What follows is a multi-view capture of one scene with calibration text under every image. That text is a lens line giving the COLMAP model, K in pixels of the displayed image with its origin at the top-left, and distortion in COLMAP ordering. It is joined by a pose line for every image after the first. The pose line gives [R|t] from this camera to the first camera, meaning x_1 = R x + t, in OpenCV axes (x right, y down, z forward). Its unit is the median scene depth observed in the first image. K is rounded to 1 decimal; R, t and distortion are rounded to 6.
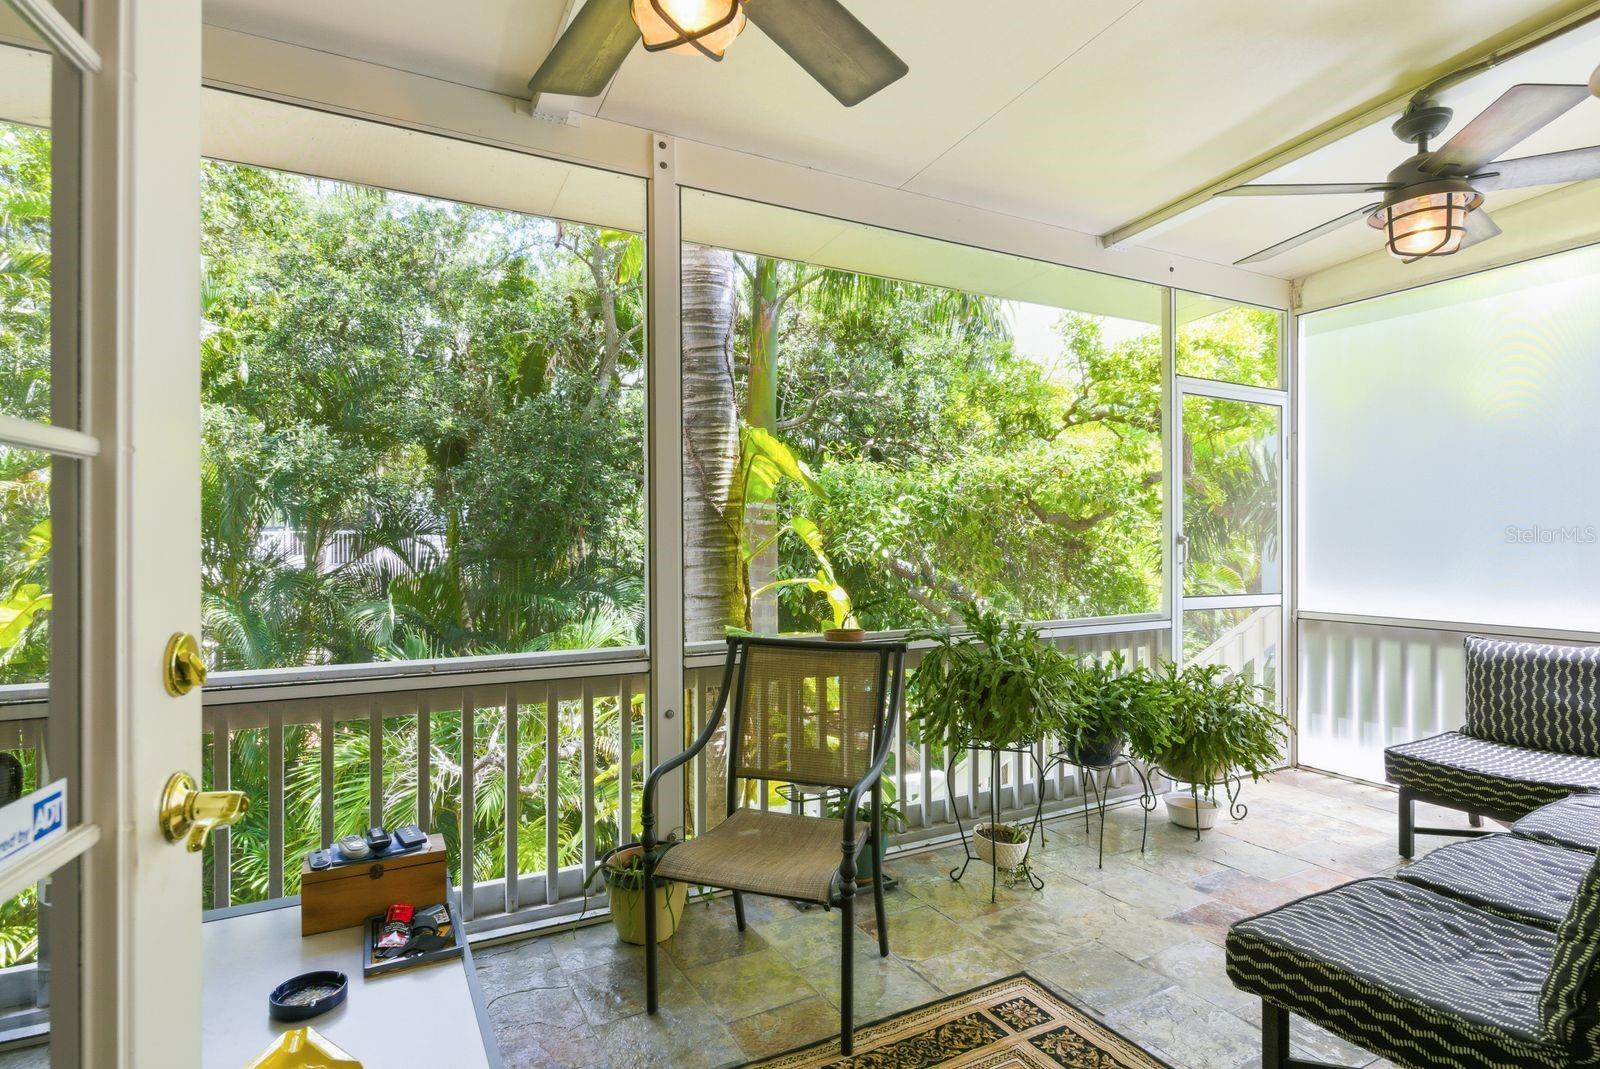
lens RADIAL K [[810.8, 0, 804.5], [0, 810.8, 539.0], [0, 0, 1]] dist [-0.000356, -0.002487]
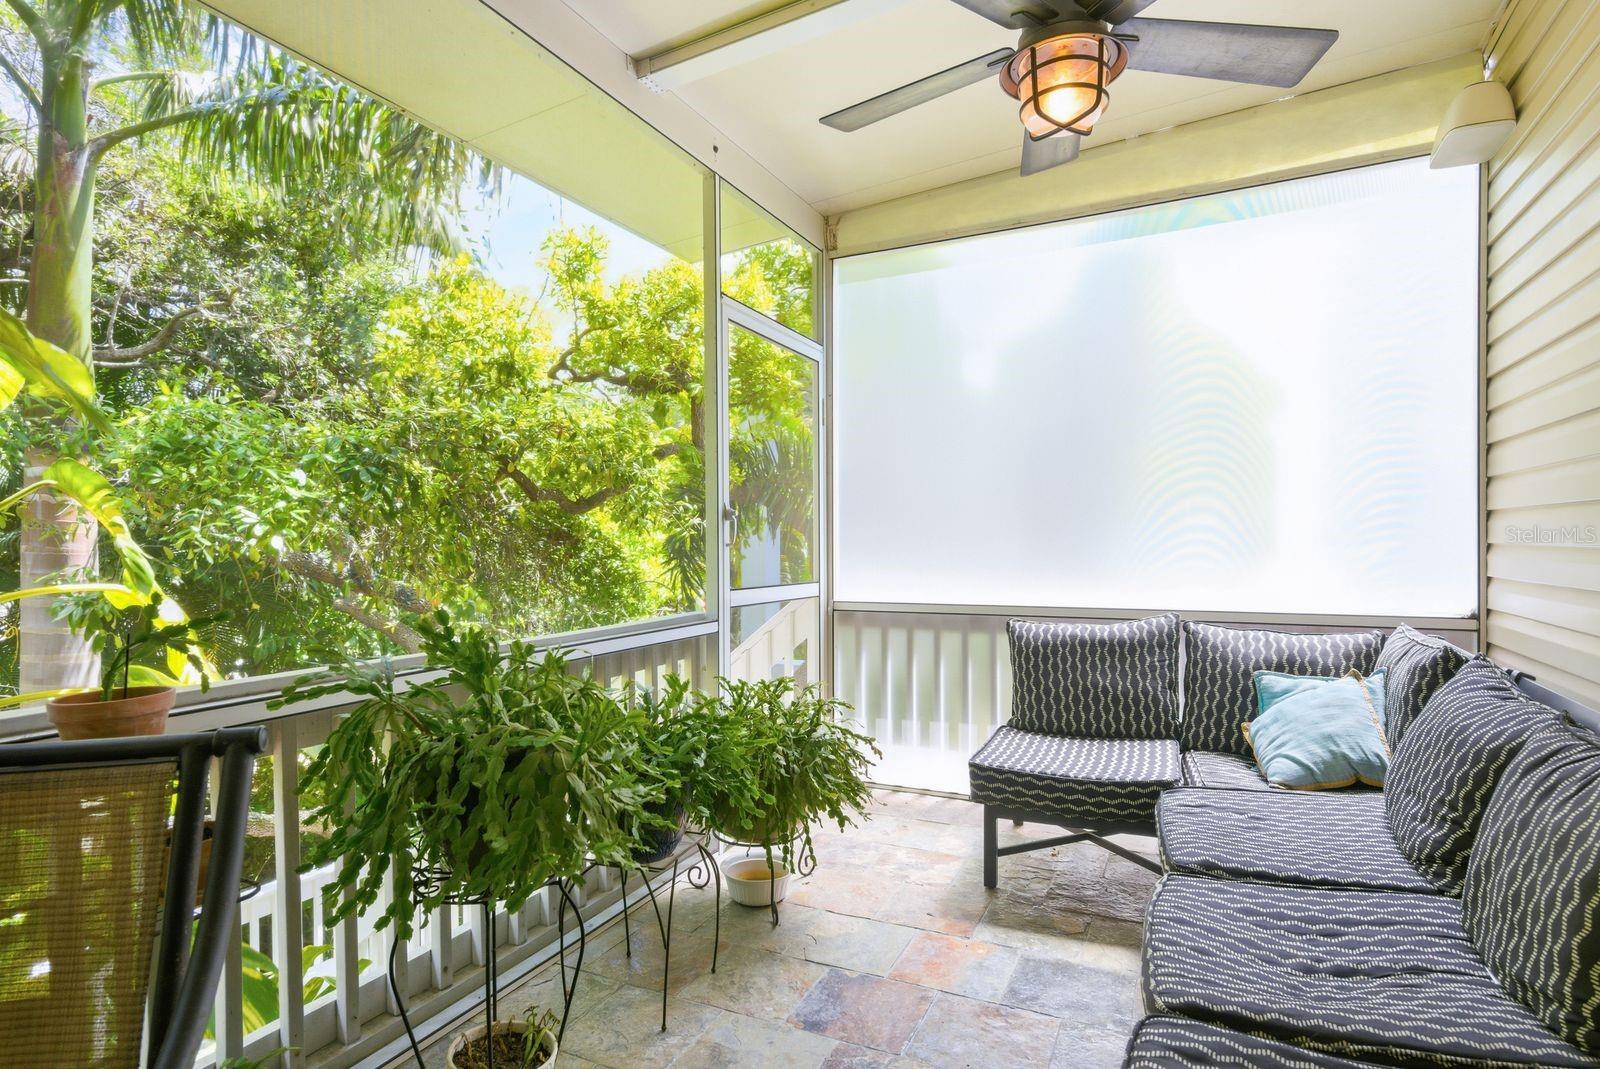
lens RADIAL K [[832.8, 0, 796.3], [0, 832.8, 548.3], [0, 0, 1]] dist [0.037917, -0.031954]
pose [[0.811531, -0.009684, 0.584229, 0.072580], [0.006760, 0.999951, 0.007186, 0.032142], [-0.584270, -0.001883, 0.811557, 0.393126]]
